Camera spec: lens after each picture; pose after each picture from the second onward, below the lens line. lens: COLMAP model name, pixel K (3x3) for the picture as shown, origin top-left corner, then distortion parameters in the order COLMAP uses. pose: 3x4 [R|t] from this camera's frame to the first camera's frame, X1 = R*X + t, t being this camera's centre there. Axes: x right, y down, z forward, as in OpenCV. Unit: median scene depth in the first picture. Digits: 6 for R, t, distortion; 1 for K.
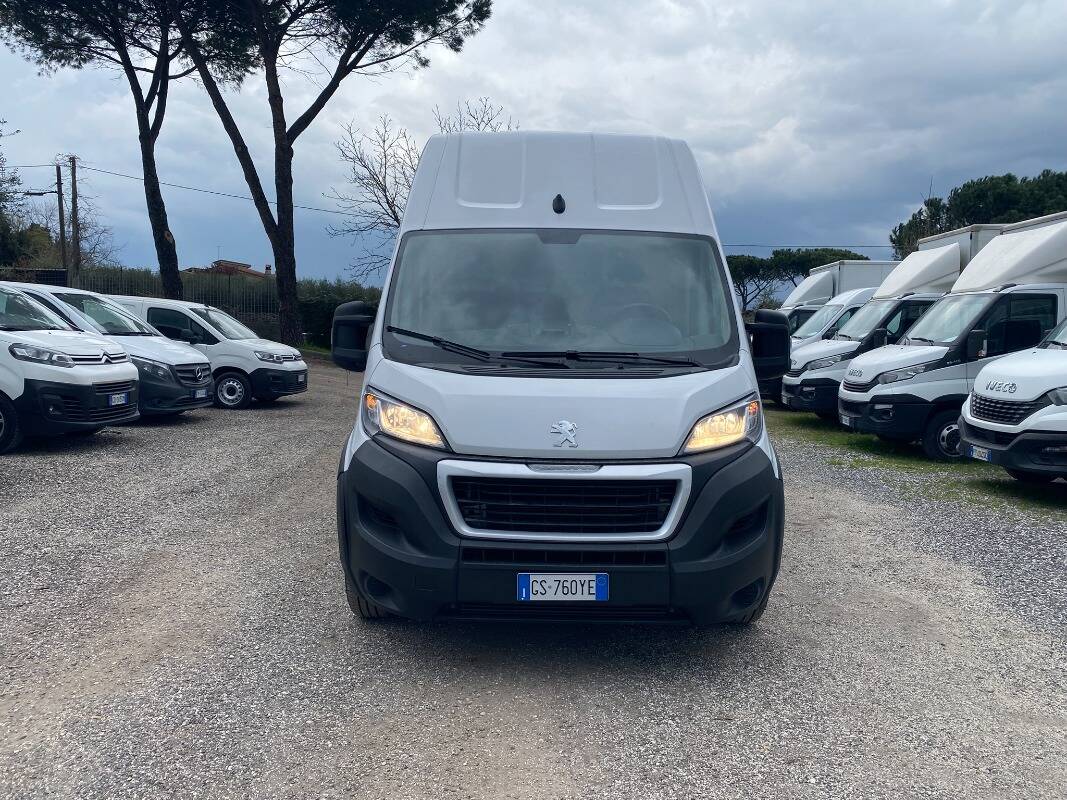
lens RADIAL K [[820.4, 0, 546.2], [0, 820.4, 370.1], [0, 0, 1]] dist [0.003308, 0.003296]
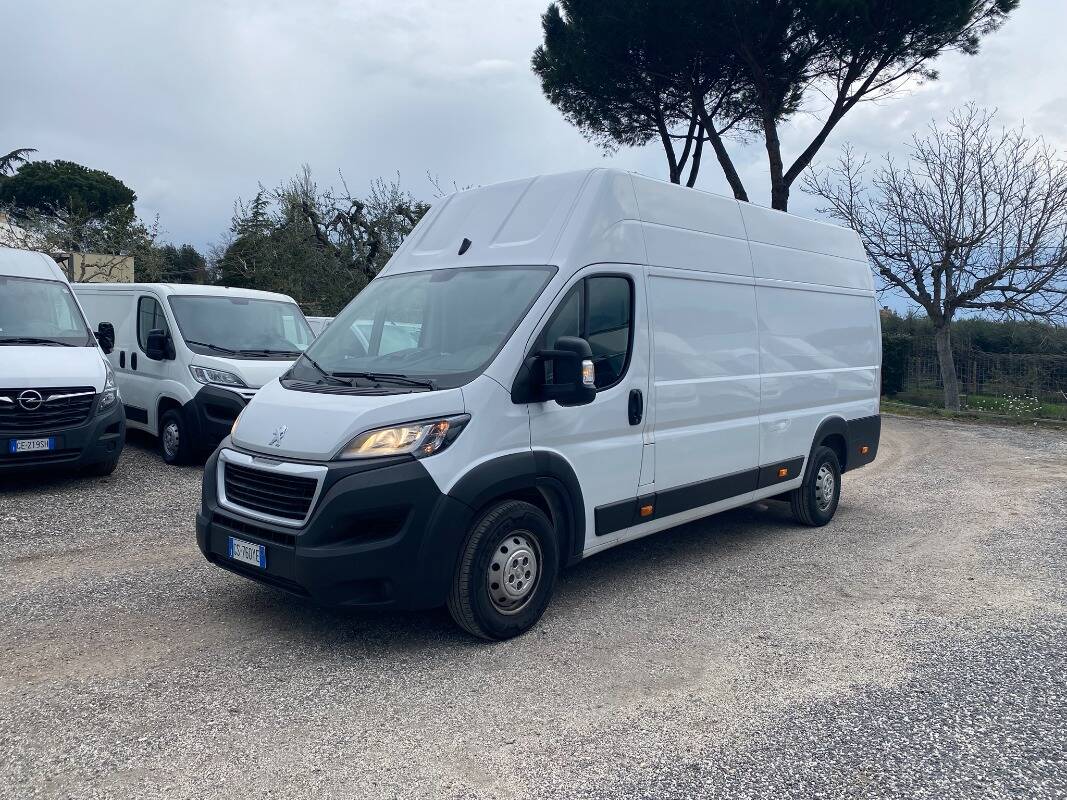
lens RADIAL K [[813.9, 0, 534.6], [0, 813.9, 386.9], [0, 0, 1]] dist [-0.011086, -0.002403]
pose [[0.743588, 0.019864, -0.668343, 1.023271], [-0.035857, 0.999305, -0.010193, 0.000943], [0.667676, 0.031544, 0.743783, 0.291000]]
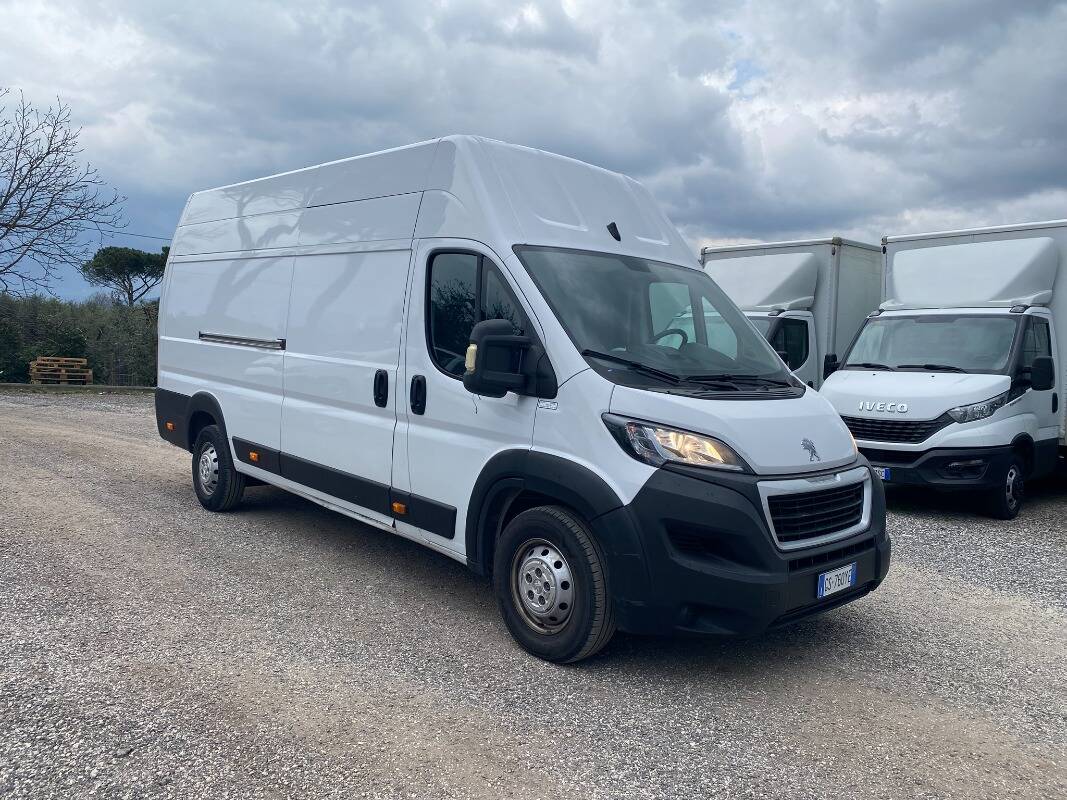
lens RADIAL K [[807.3, 0, 533.5], [0, 807.3, 400.0], [0, 0, 1]] dist [0.006069, 0.001769]
pose [[0.734112, -0.026431, 0.678513, -0.910273], [0.001979, 0.999321, 0.036786, -0.030023], [-0.679025, -0.025662, 0.733666, 0.386638]]
